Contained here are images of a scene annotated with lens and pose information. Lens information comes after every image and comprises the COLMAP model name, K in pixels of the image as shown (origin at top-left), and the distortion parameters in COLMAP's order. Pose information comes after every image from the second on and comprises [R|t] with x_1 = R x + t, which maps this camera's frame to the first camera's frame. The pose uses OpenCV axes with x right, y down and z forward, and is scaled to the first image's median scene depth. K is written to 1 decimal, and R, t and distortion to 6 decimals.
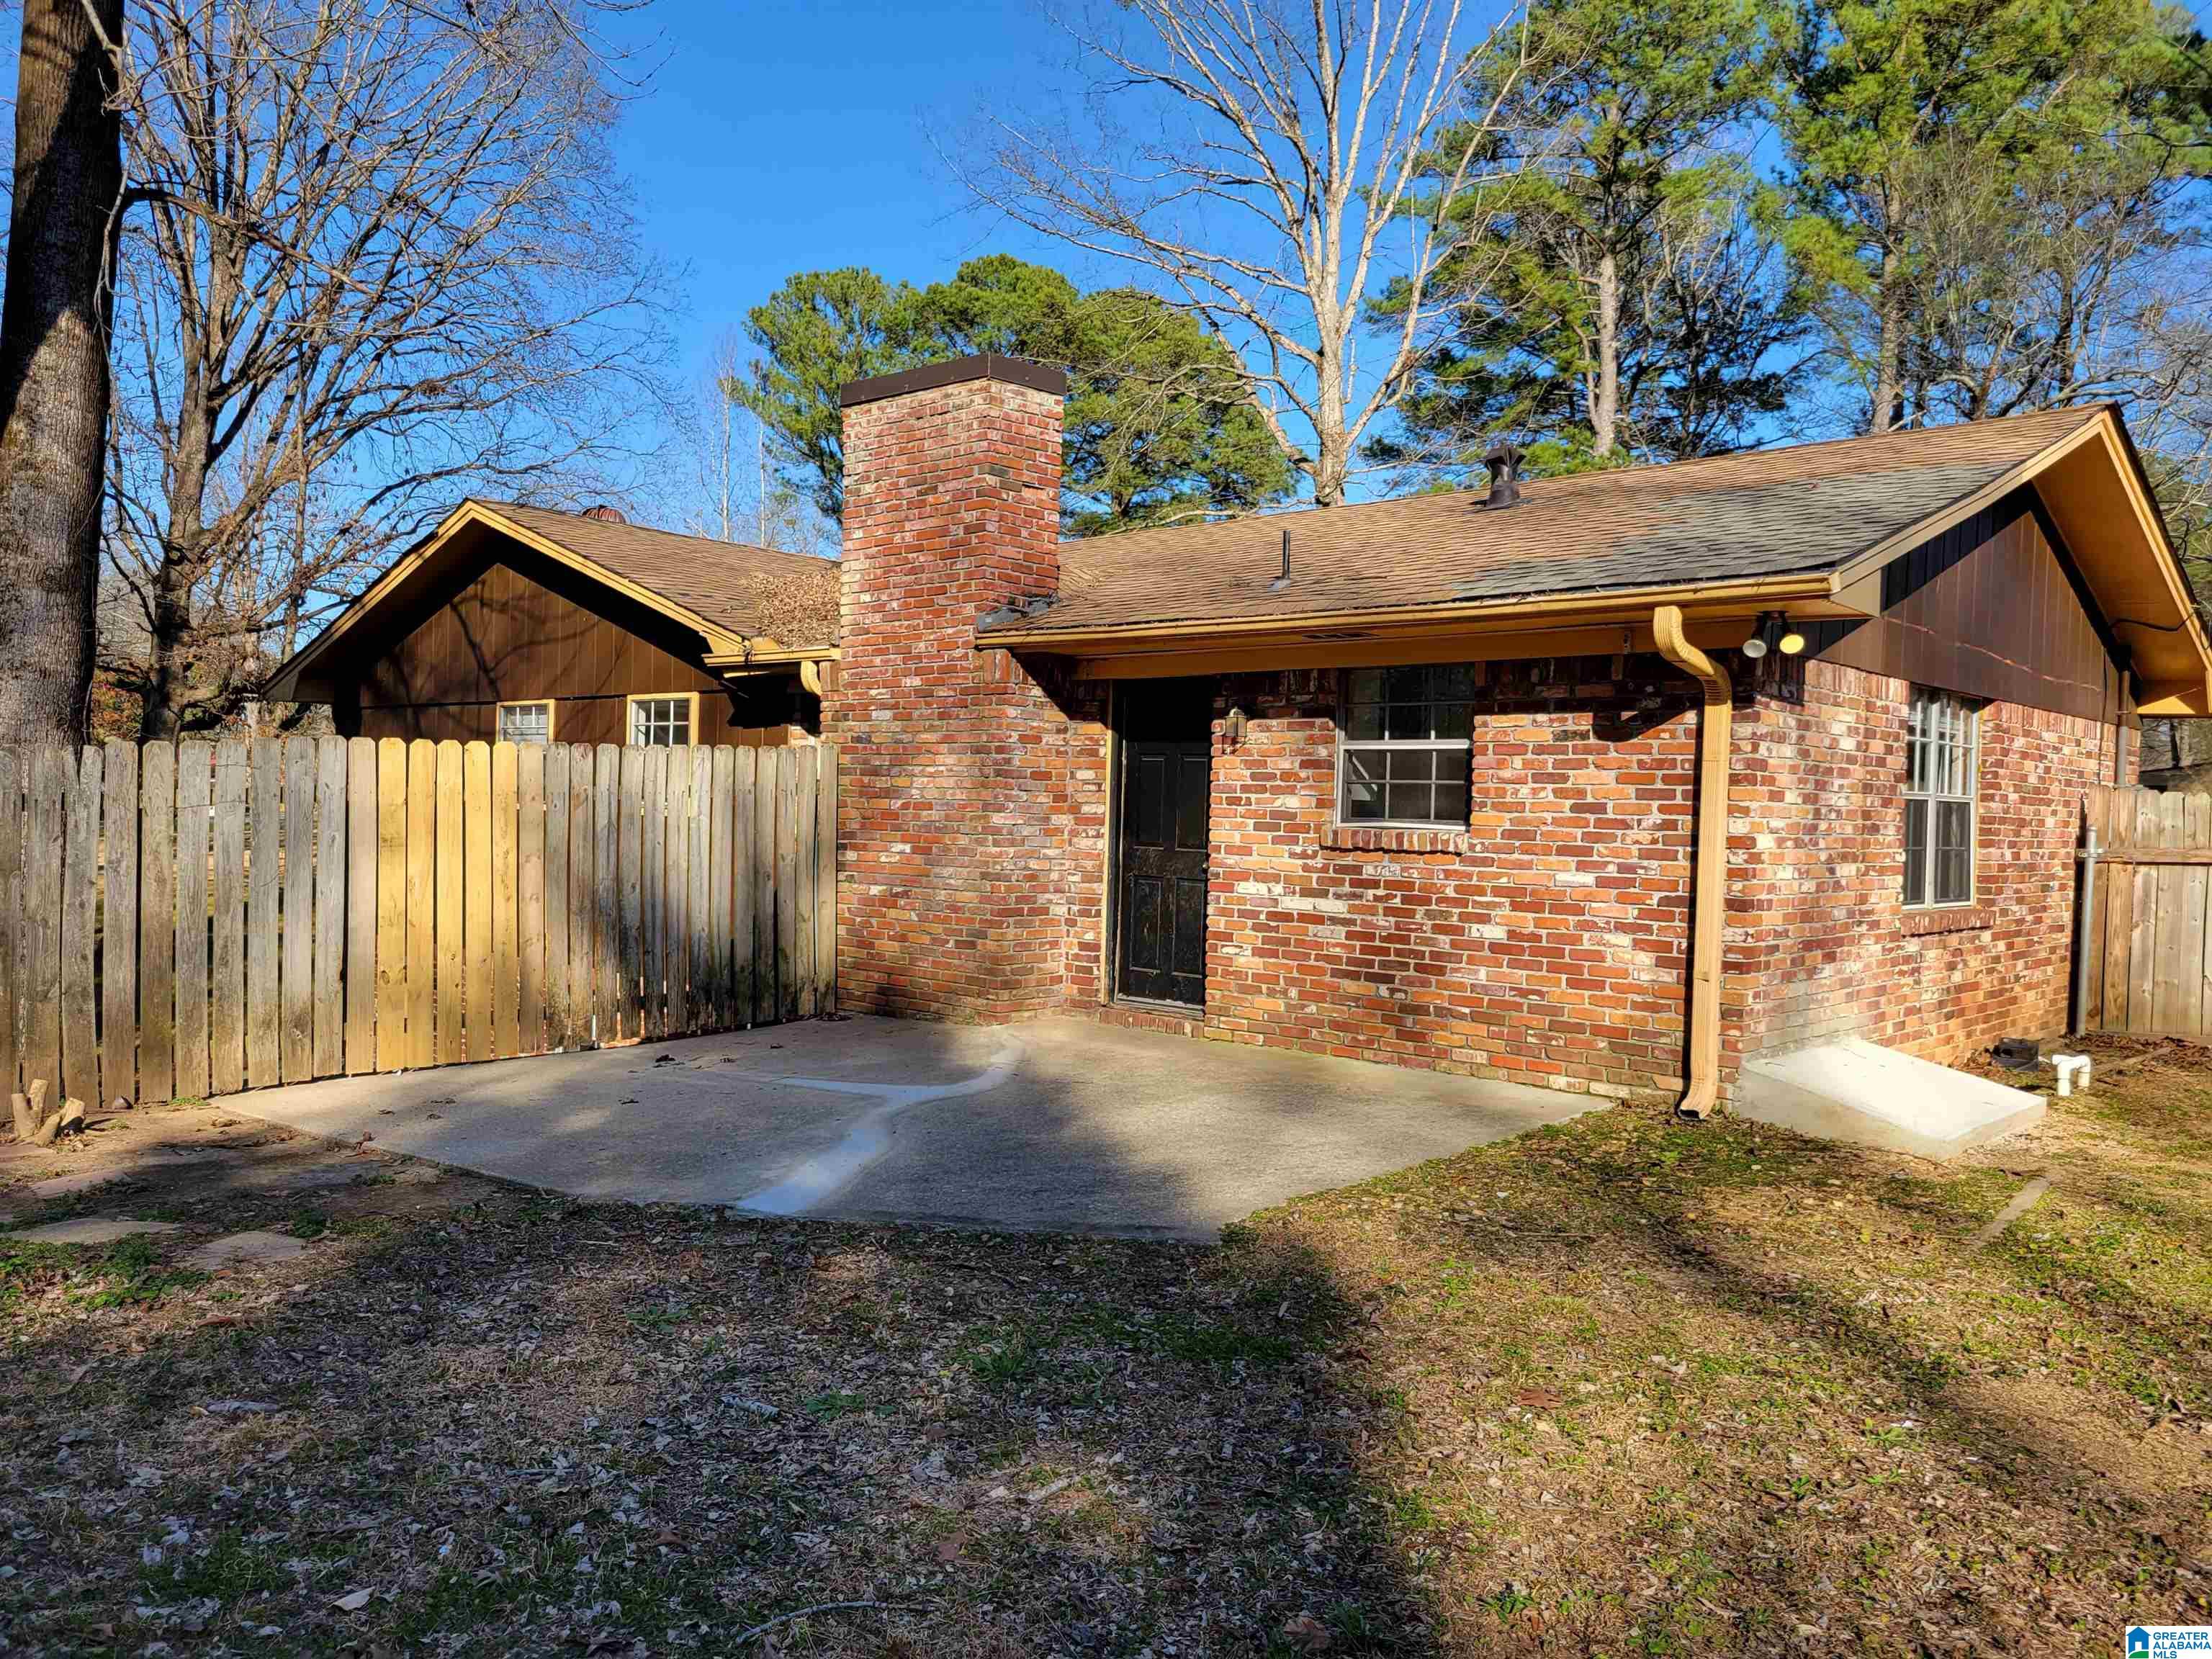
lens RADIAL K [[1662.8, 0, 1106.0], [0, 1662.8, 829.5], [0, 0, 1]] dist [0.003202, -0.000974]
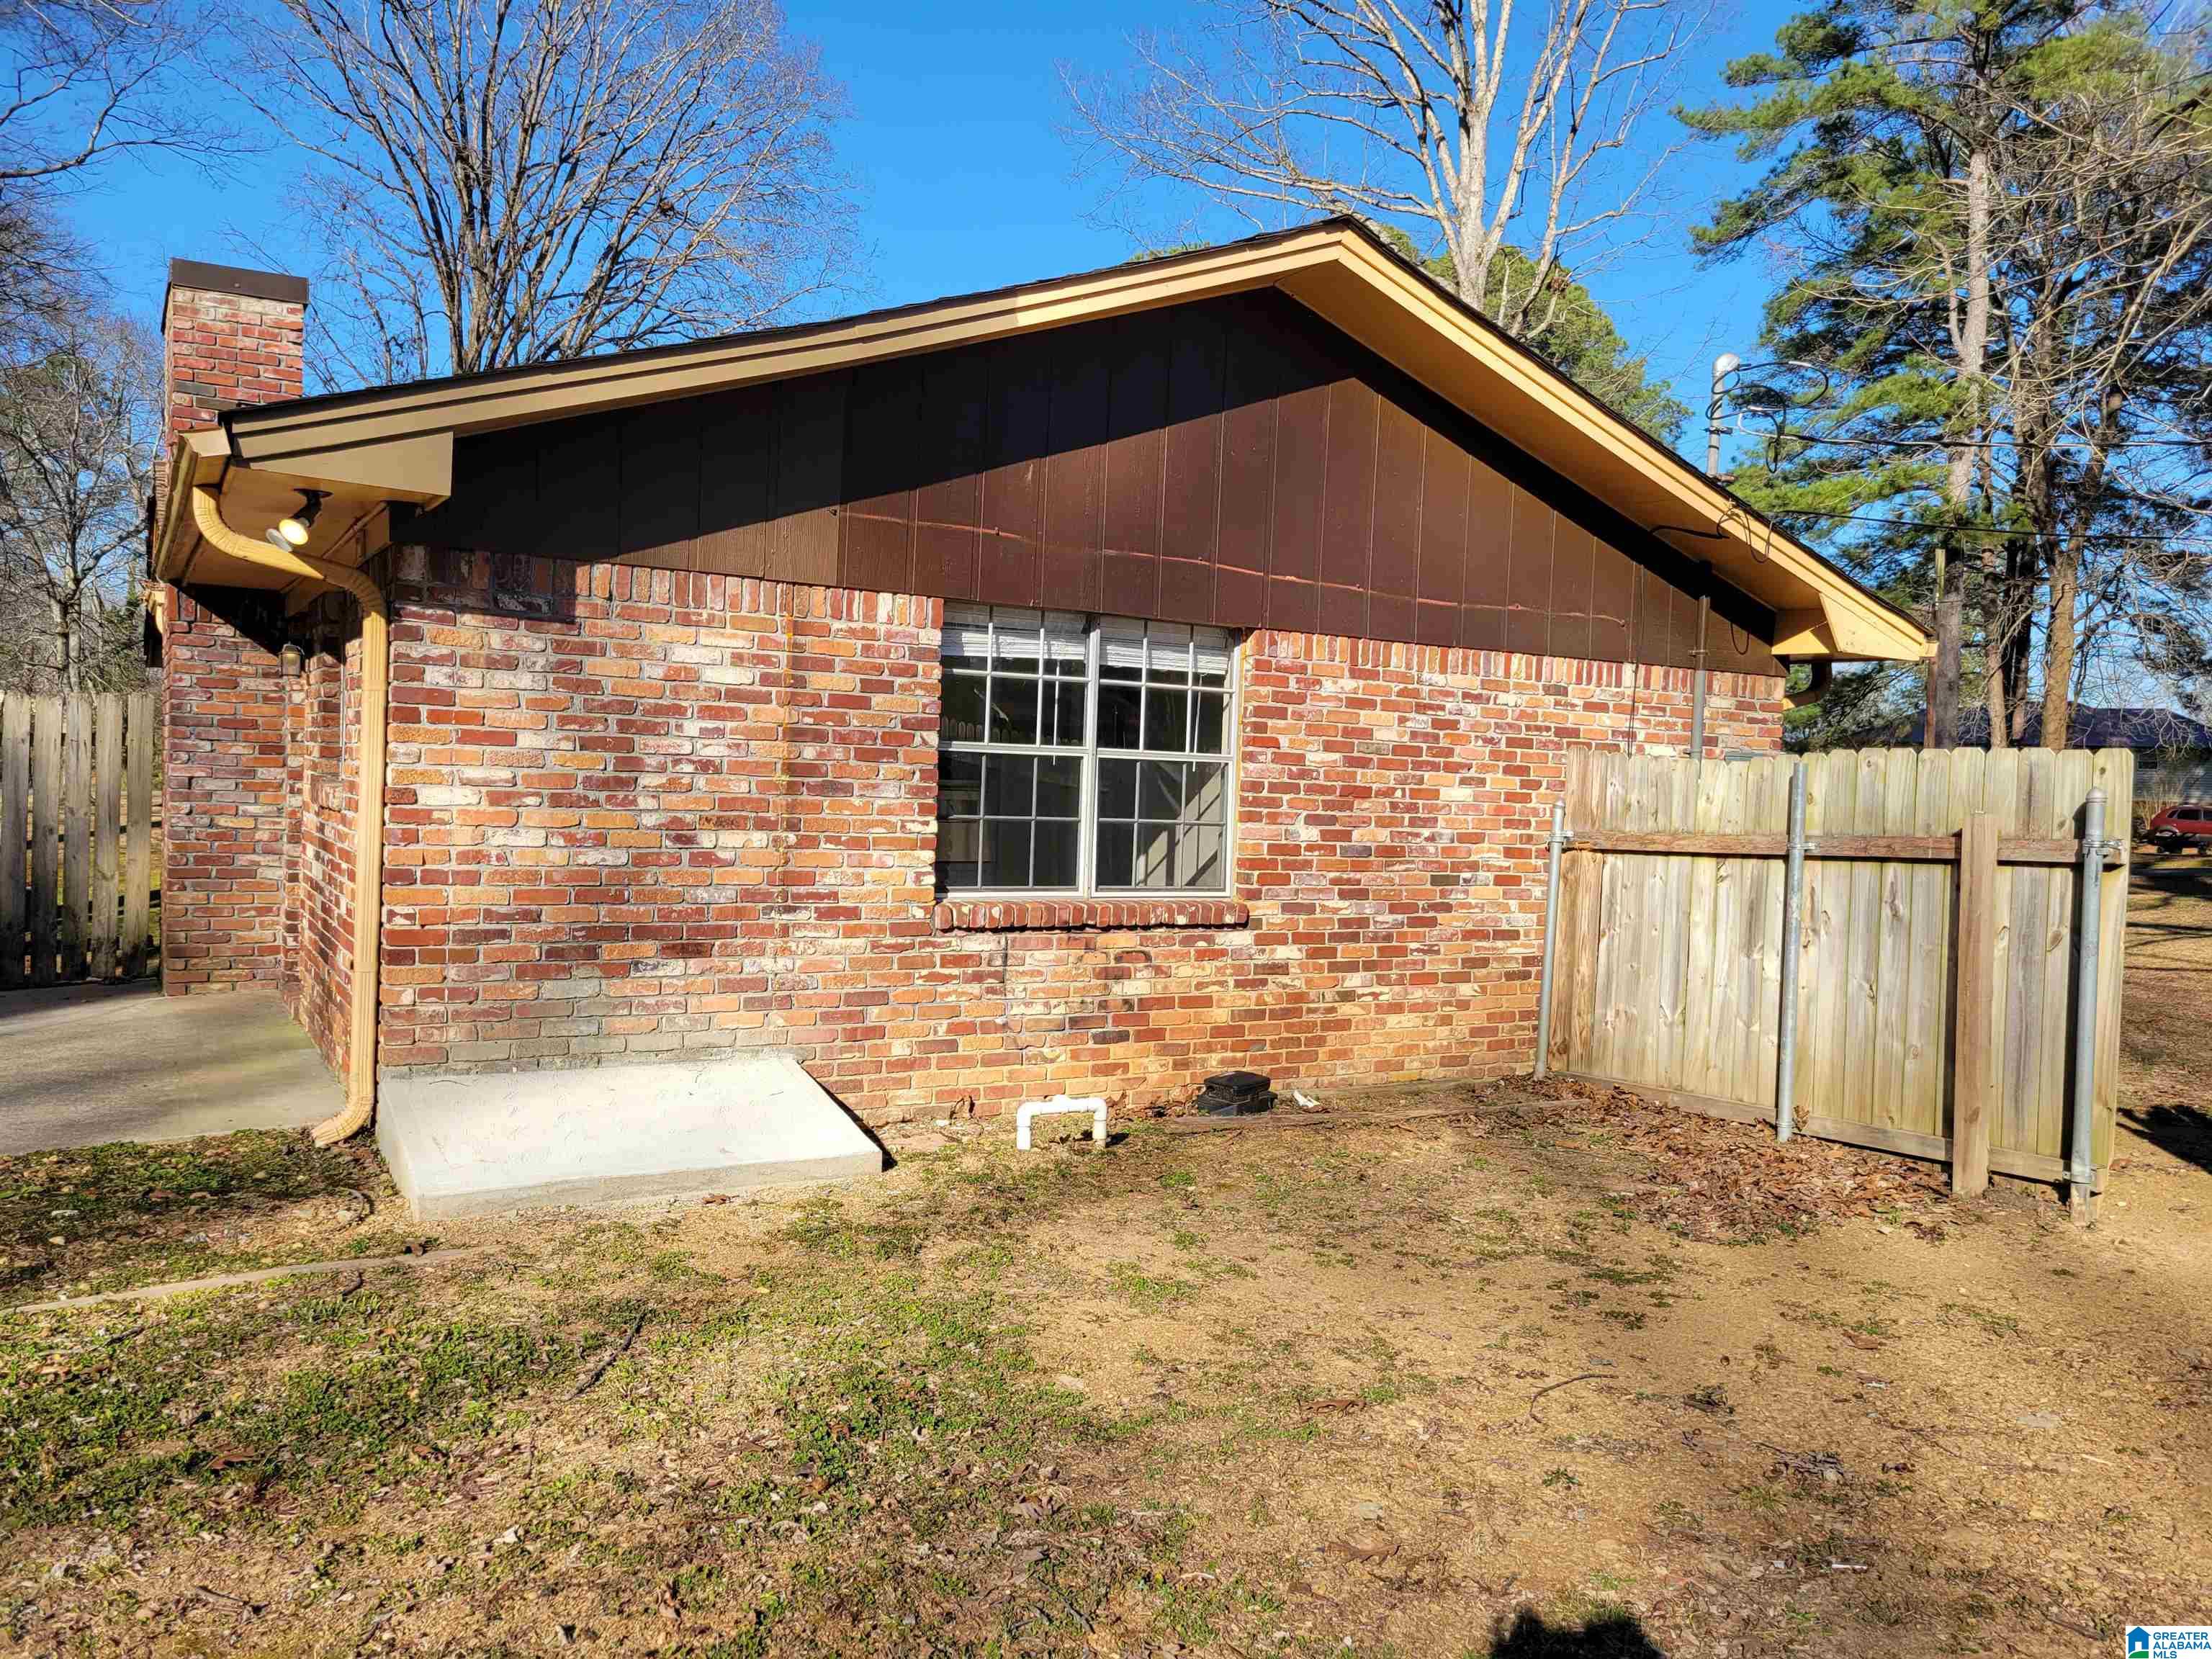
lens RADIAL K [[1686.6, 0, 1106.0], [0, 1686.6, 829.5], [0, 0, 1]] dist [0.016004, 0.000289]
pose [[0.965111, 0.019292, -0.261130, 0.612859], [-0.017021, 0.999795, 0.010953, 0.006359], [0.261288, -0.006126, 0.965242, 0.215997]]
